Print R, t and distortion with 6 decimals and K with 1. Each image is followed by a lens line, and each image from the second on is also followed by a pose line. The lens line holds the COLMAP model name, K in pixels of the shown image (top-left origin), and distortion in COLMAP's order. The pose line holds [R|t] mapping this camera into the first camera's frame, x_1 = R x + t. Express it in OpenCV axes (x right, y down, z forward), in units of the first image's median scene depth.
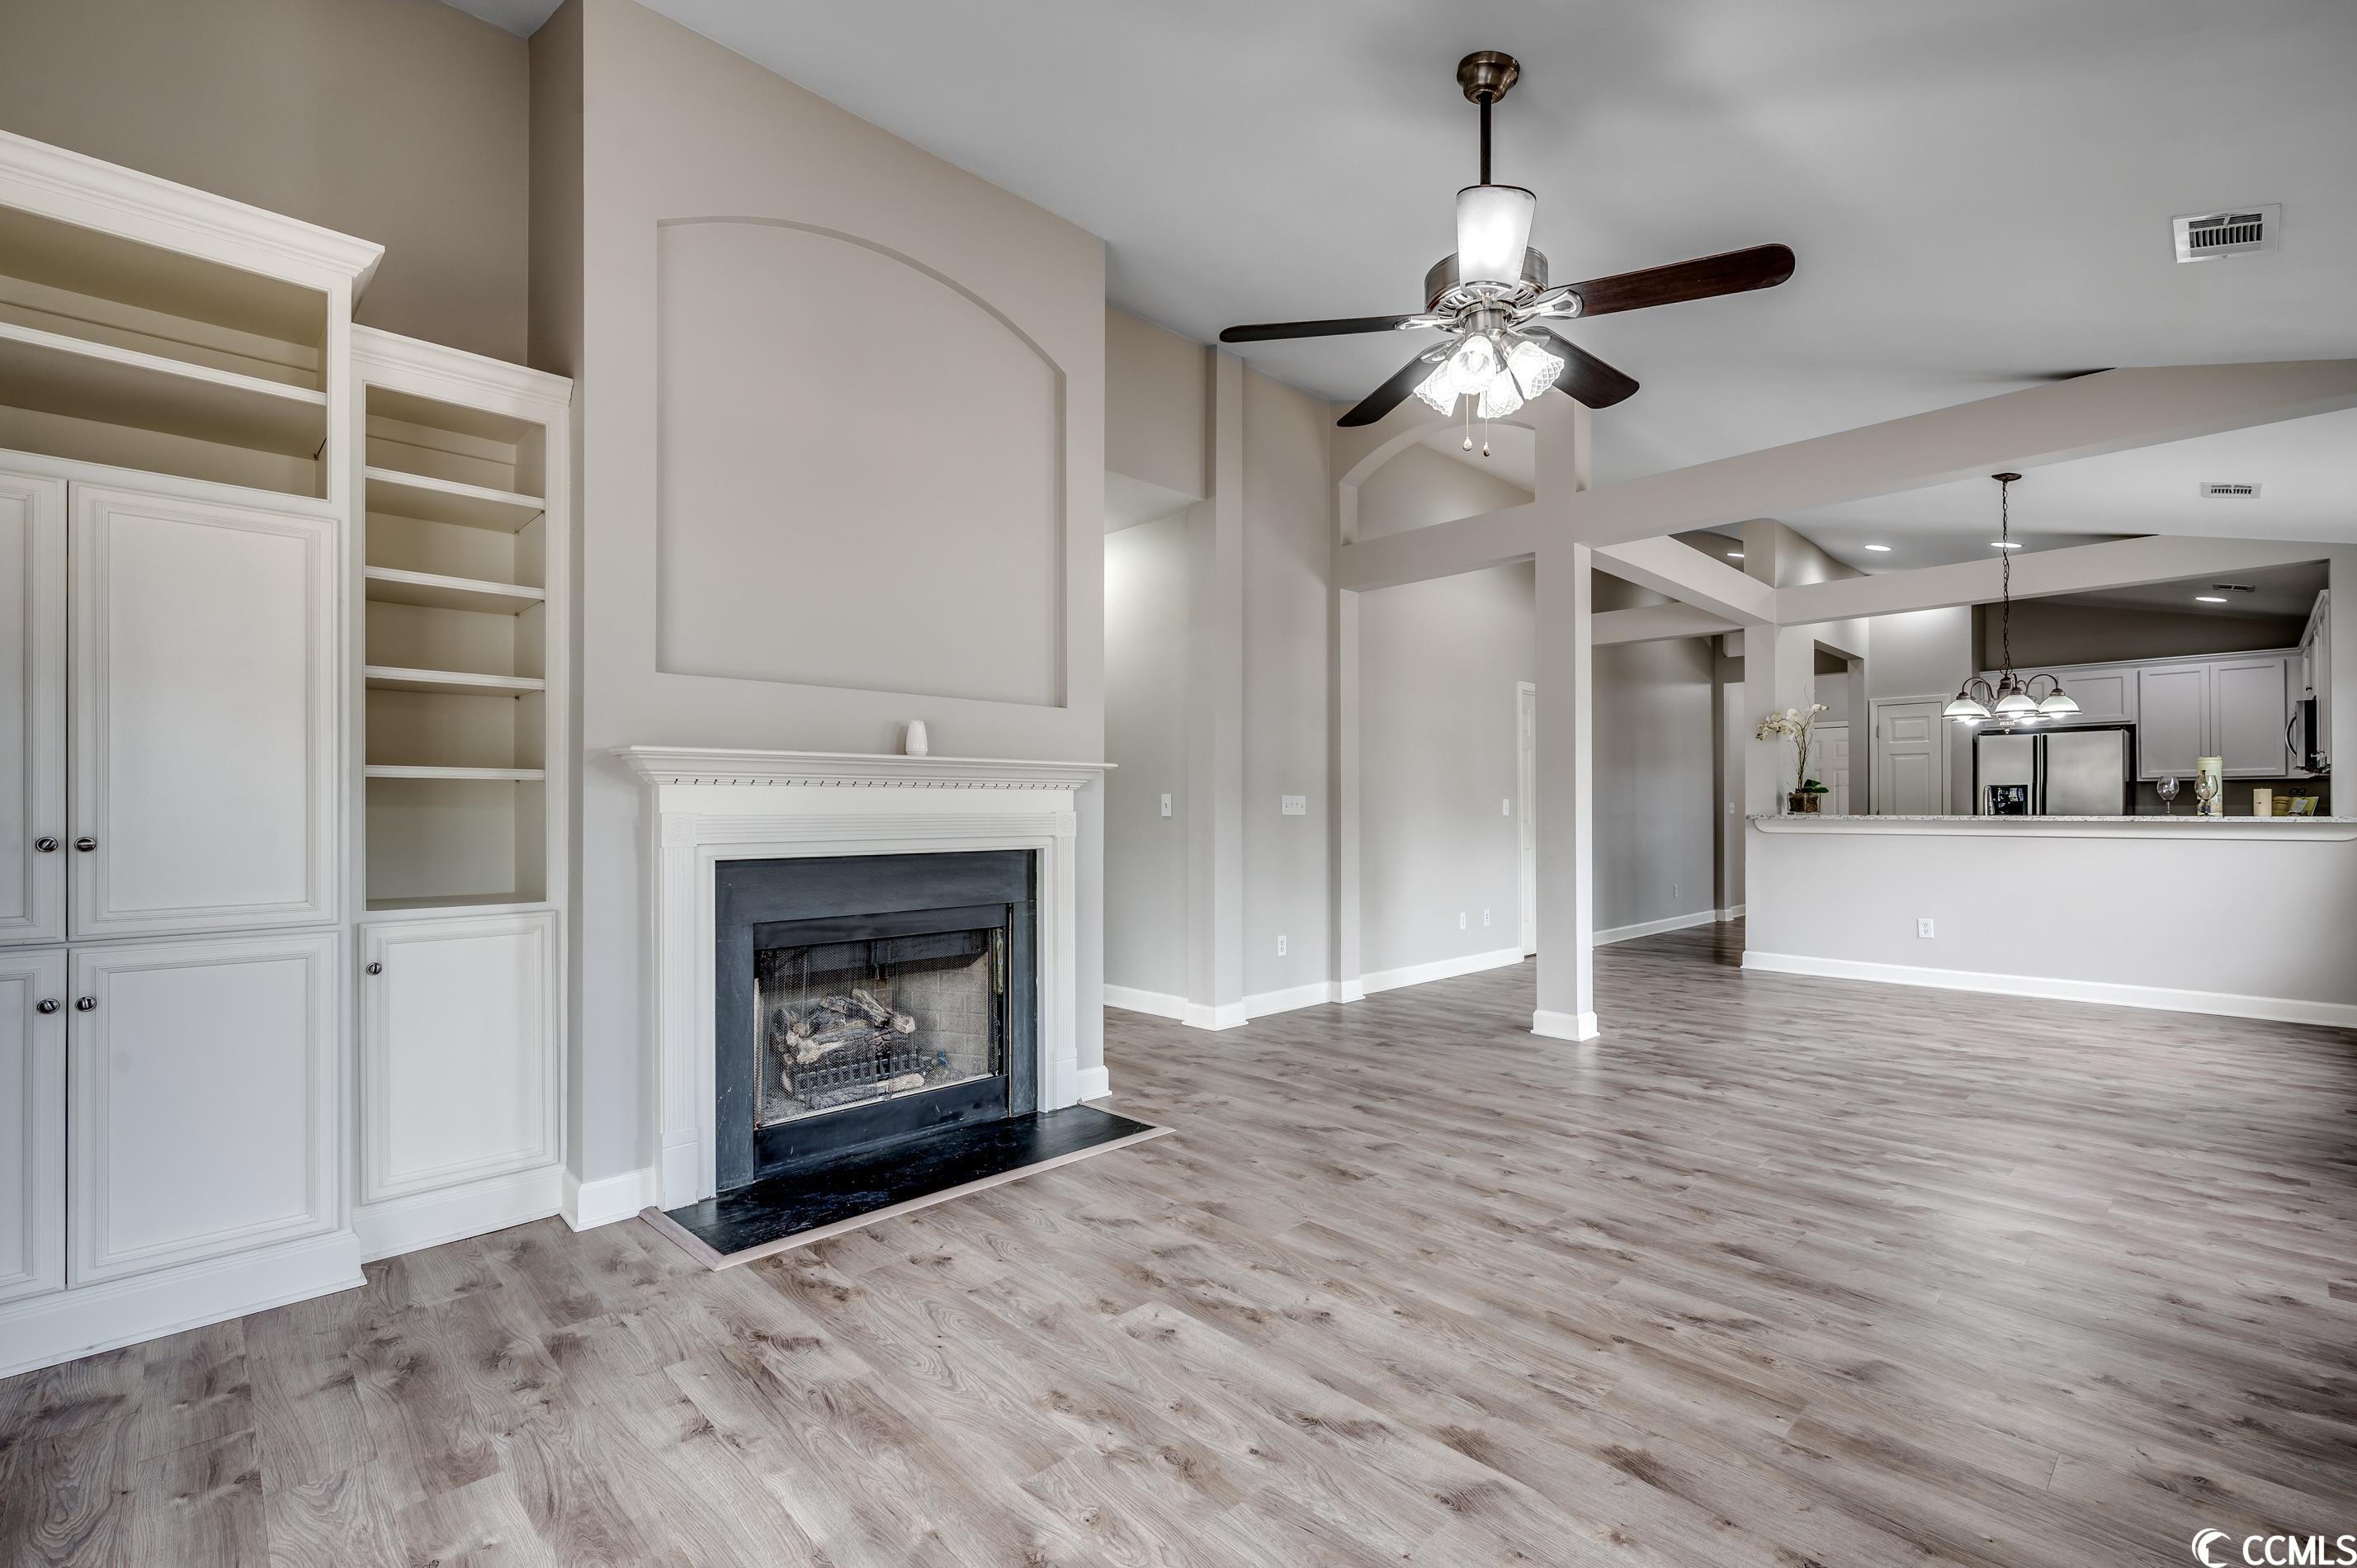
lens RADIAL K [[1037.3, 0, 1186.2], [0, 1037.3, 802.1], [0, 0, 1]] dist [-0.004238, 0.000005]
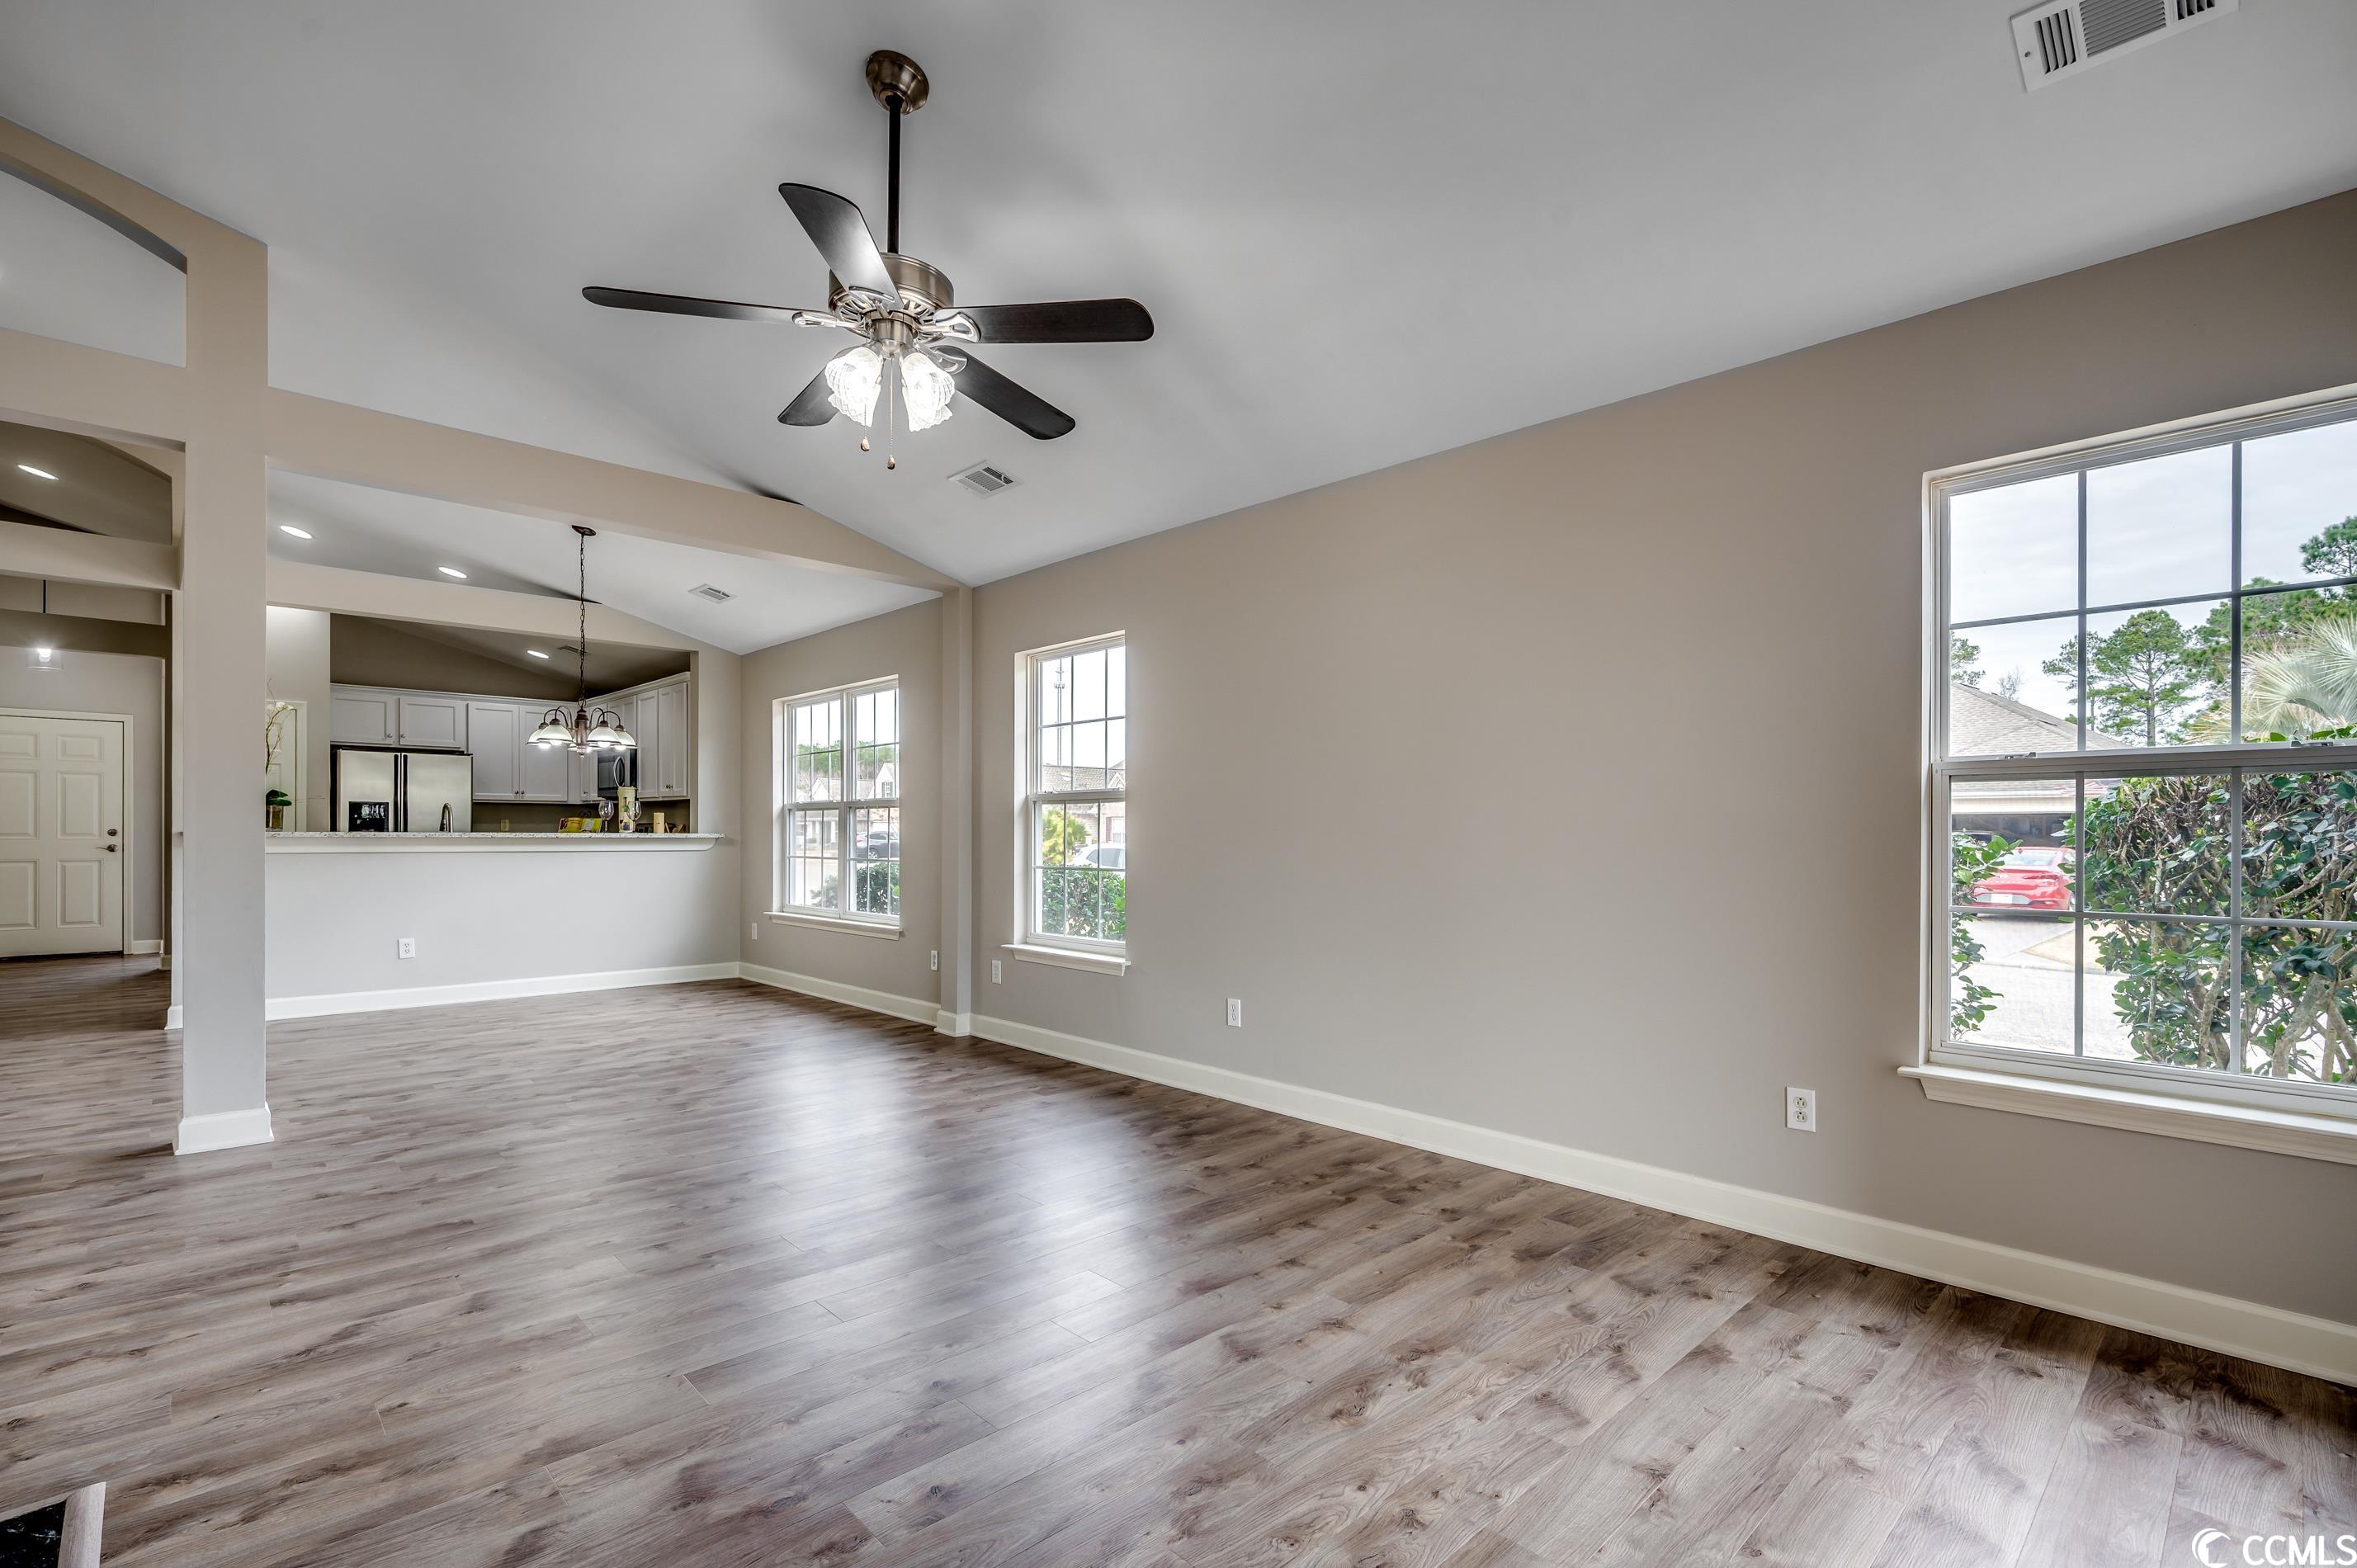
lens RADIAL K [[1058.3, 0, 1172.2], [0, 1058.3, 823.0], [0, 0, 1]] dist [0.000686, -0.000011]
pose [[0.008206, 0.009708, 0.999919, -0.520615], [-0.013532, 0.999862, -0.009597, 0.007629], [-0.999875, -0.013452, 0.008336, 0.521765]]
